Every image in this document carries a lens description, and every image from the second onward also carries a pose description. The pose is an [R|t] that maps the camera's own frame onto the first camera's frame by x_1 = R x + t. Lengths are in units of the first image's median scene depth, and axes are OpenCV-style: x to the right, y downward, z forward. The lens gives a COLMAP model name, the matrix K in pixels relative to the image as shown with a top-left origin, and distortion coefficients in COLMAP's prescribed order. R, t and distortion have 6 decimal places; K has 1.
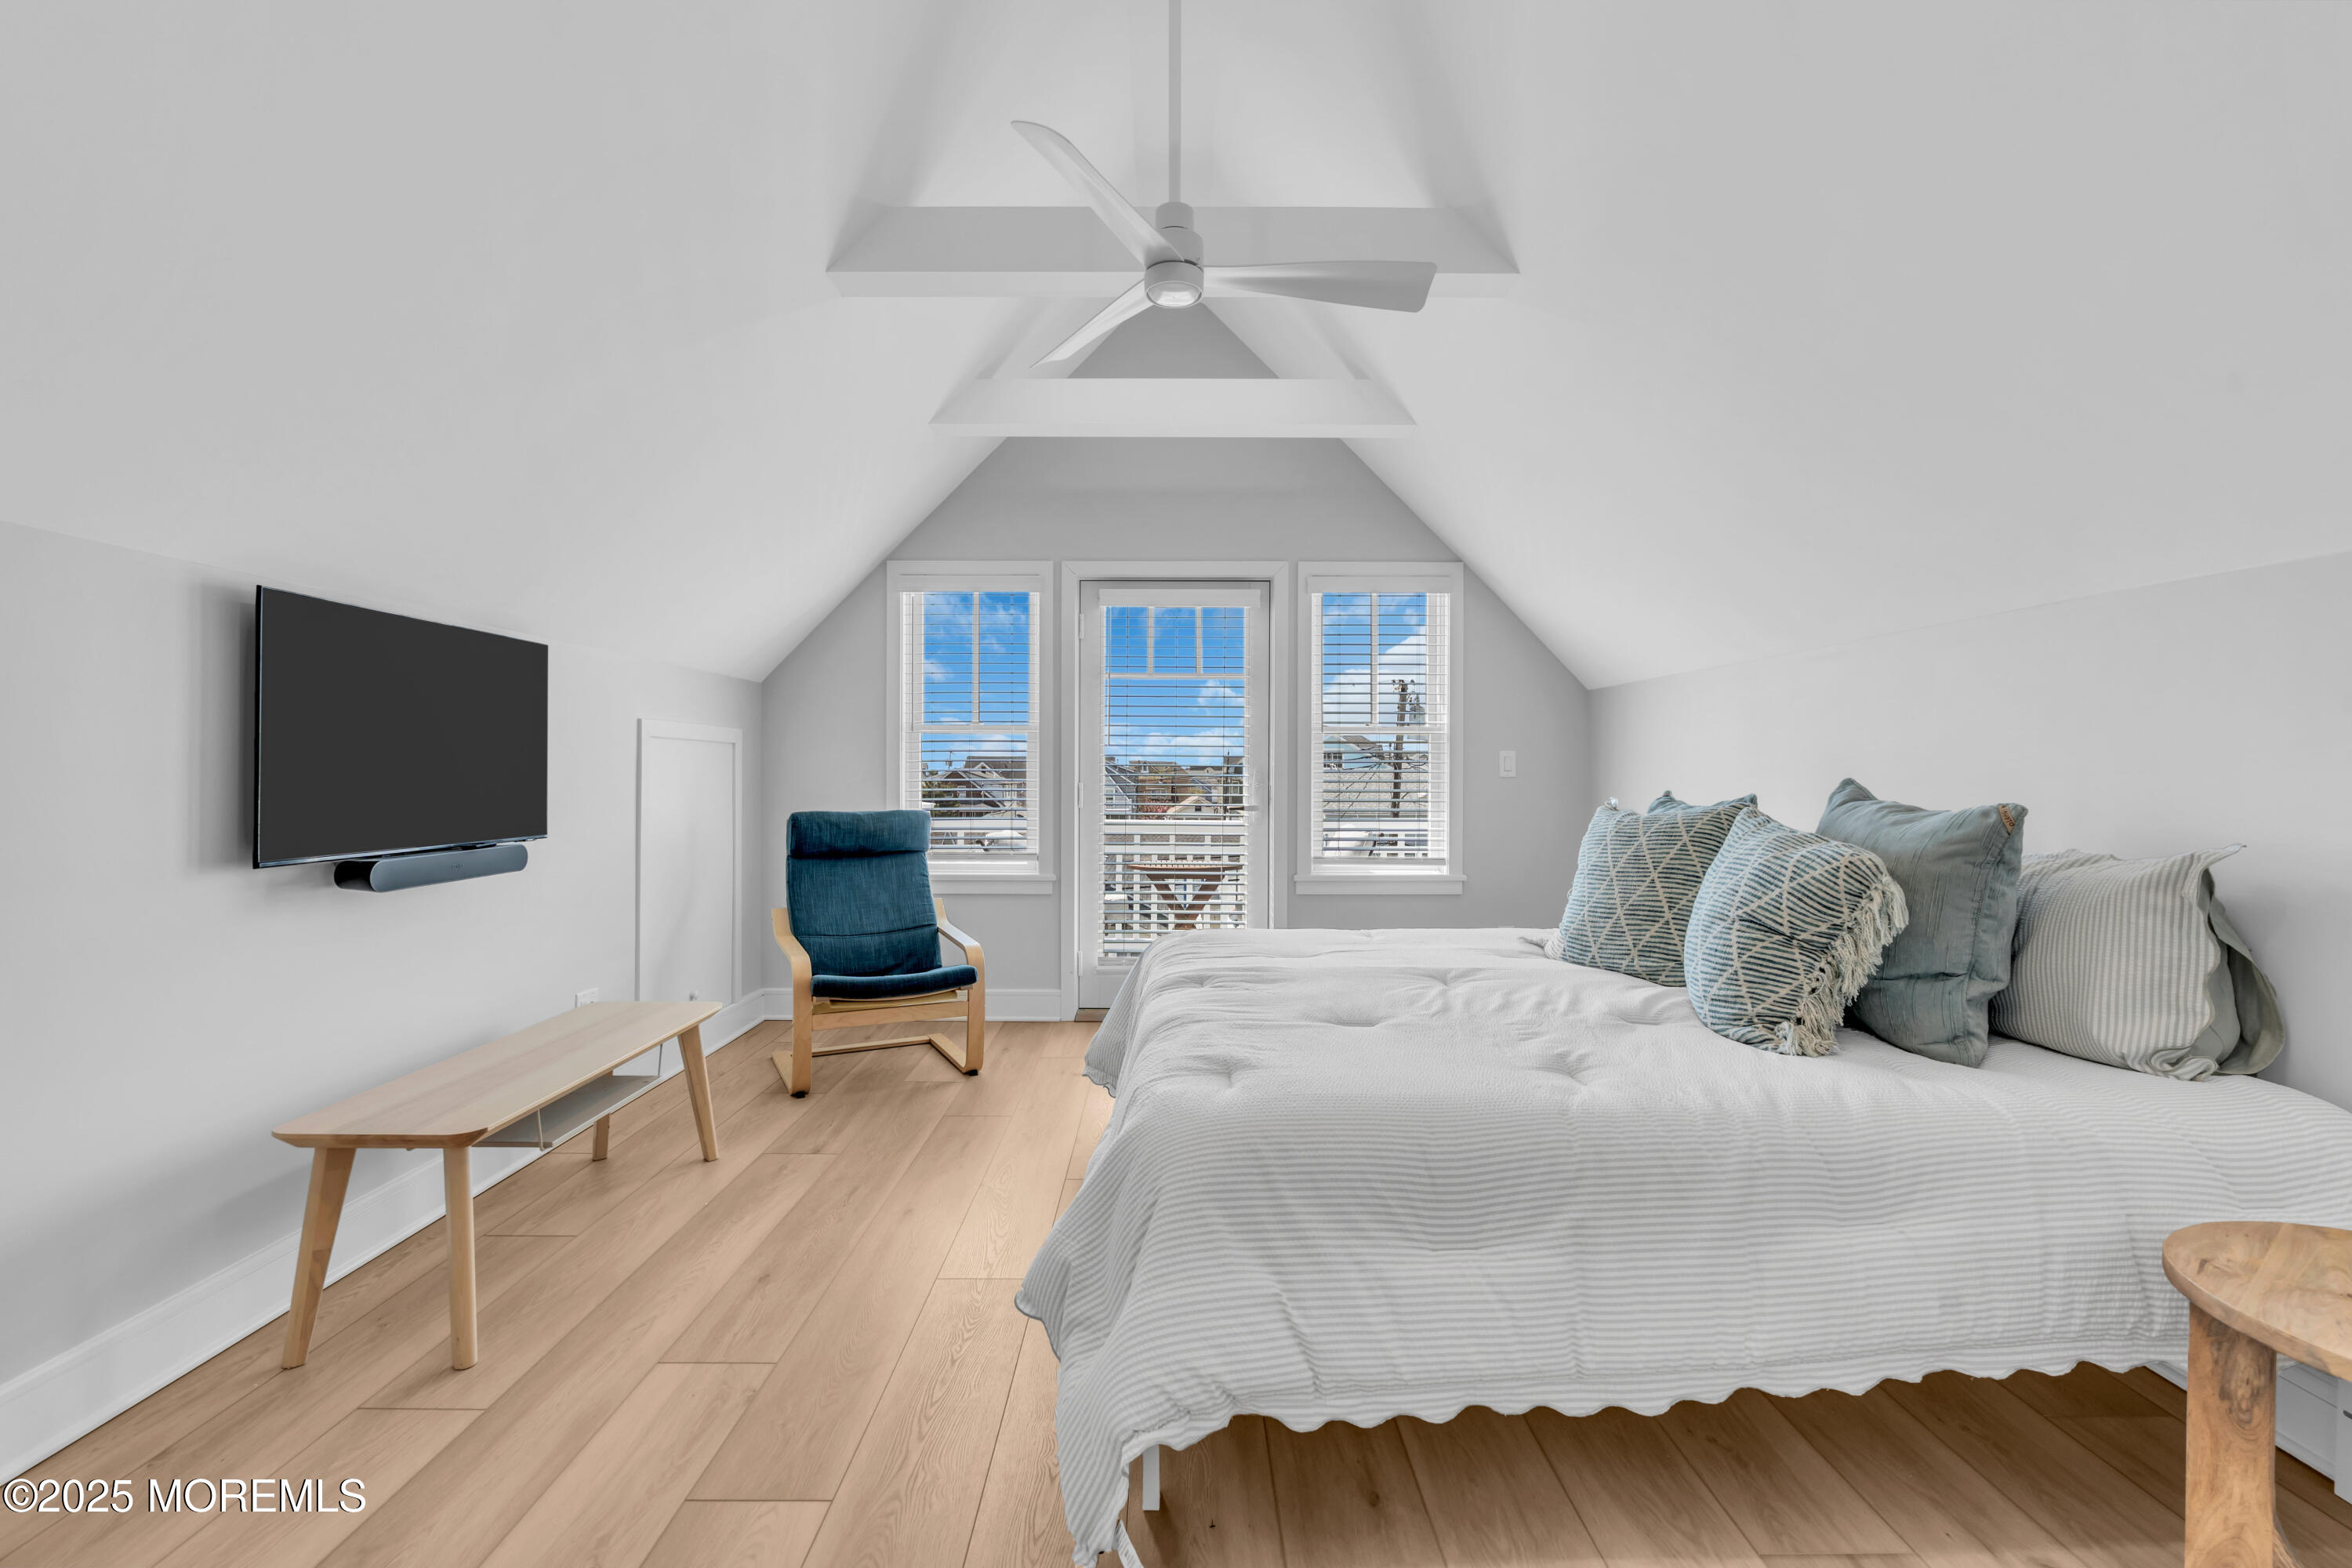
lens RADIAL K [[1137.9, 0, 1176.0], [0, 1137.9, 787.2], [0, 0, 1]] dist [0.001724, 0.000324]
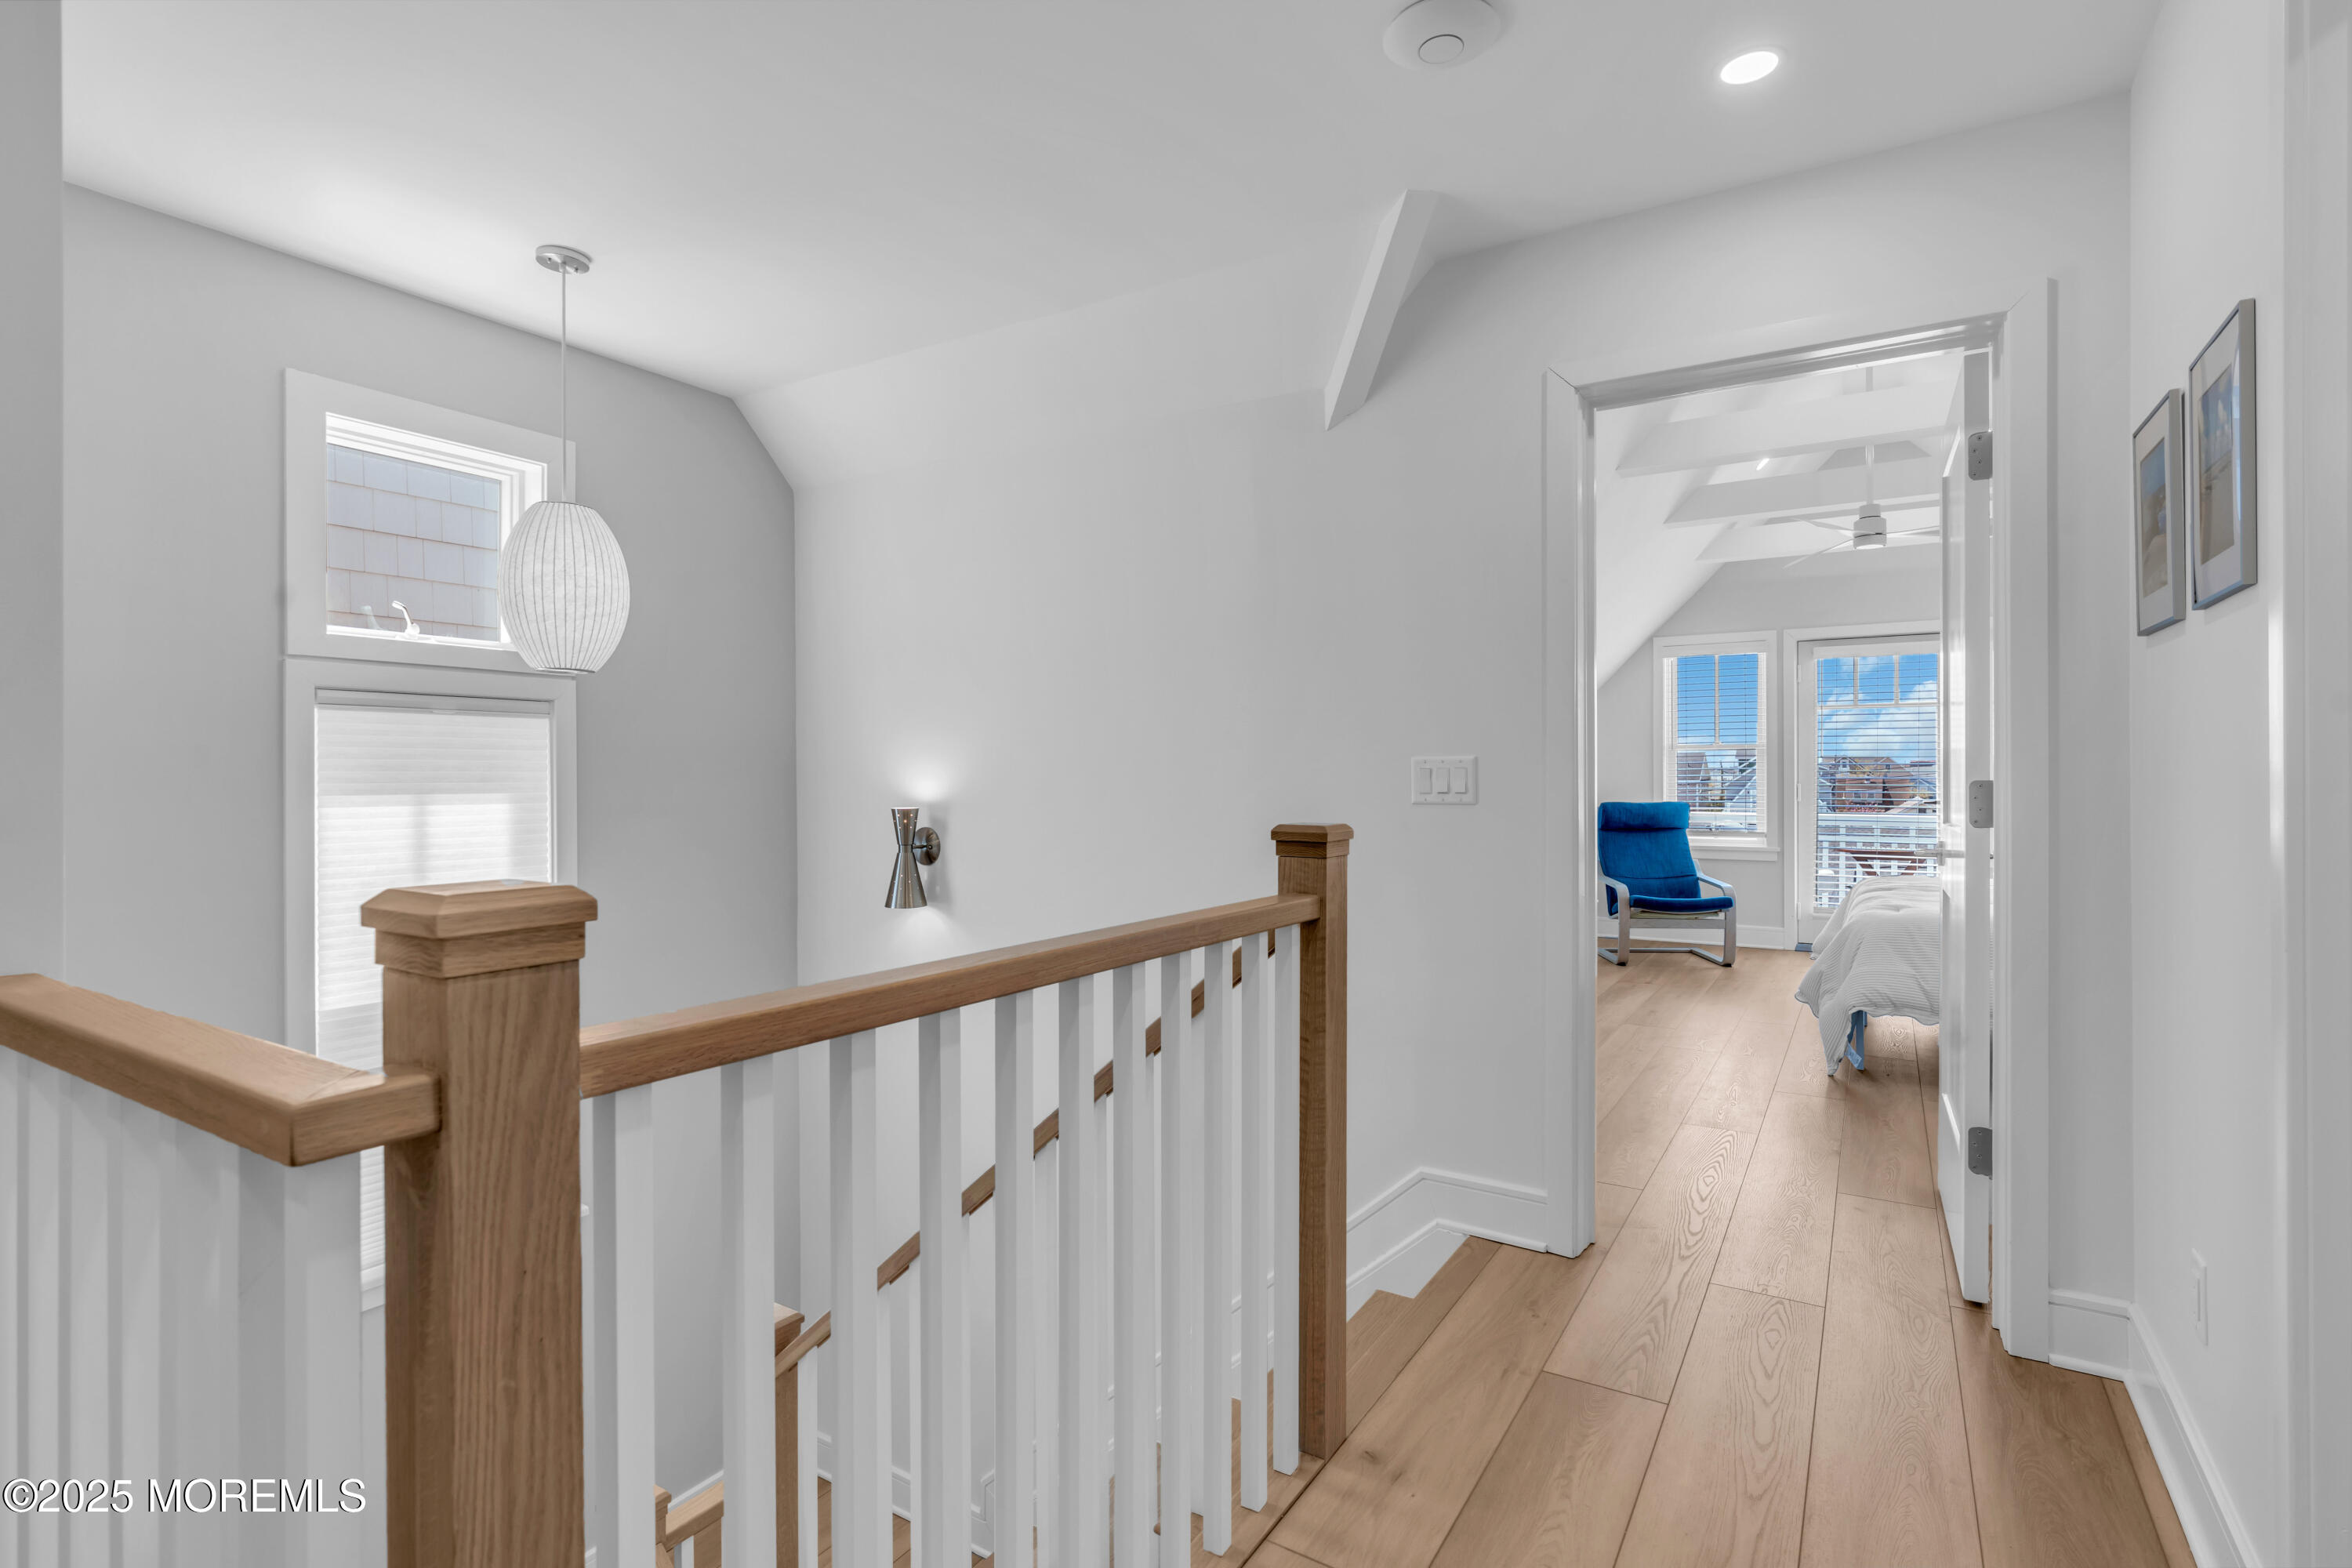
lens RADIAL K [[1137.9, 0, 1178.8], [0, 1137.9, 786.6], [0, 0, 1]] dist [0.001724, 0.000324]
pose [[0.848847, -0.003634, -0.528627, 0.010722], [0.002698, 0.999993, -0.002542, 0.001450], [0.528632, 0.000732, 0.848851, -0.627980]]
